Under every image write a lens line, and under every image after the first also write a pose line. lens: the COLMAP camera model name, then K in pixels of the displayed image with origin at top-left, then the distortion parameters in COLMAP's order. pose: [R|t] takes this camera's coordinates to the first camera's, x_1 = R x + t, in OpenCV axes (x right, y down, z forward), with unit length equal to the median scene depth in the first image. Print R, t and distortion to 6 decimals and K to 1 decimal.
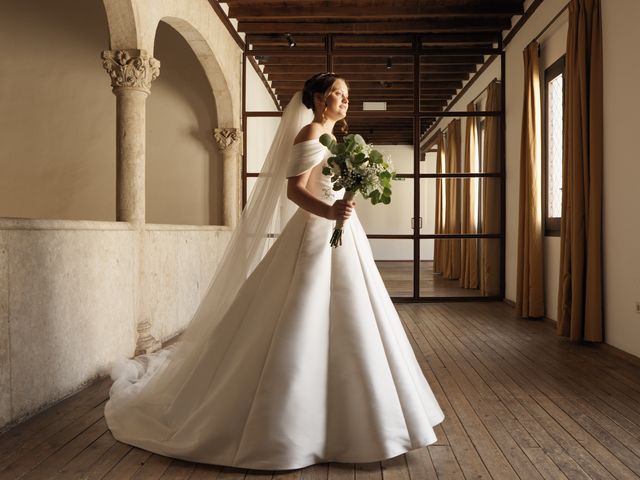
lens RADIAL K [[633.3, 0, 320.0], [0, 633.3, 240.0], [0, 0, 1]] dist [-0.005232, -0.004254]
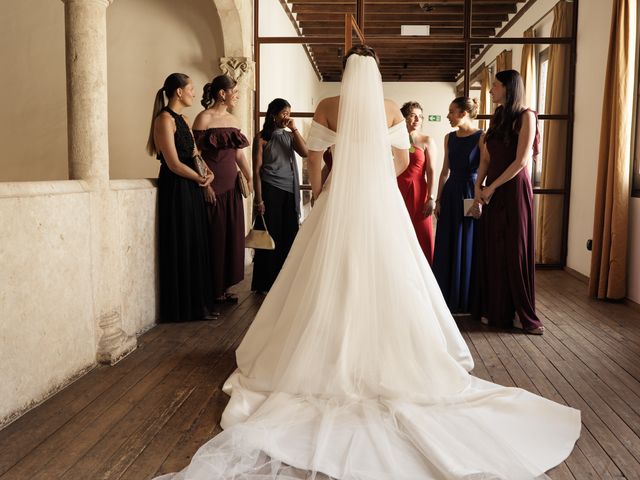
lens RADIAL K [[577.2, 0, 320.0], [0, 577.2, 240.0], [0, 0, 1]] dist [-0.042196, -0.002124]
pose [[0.998934, 0.013879, -0.044018, -0.000243], [-0.008870, 0.993667, 0.112015, -0.024334], [0.045294, -0.111505, 0.992731, 0.233571]]
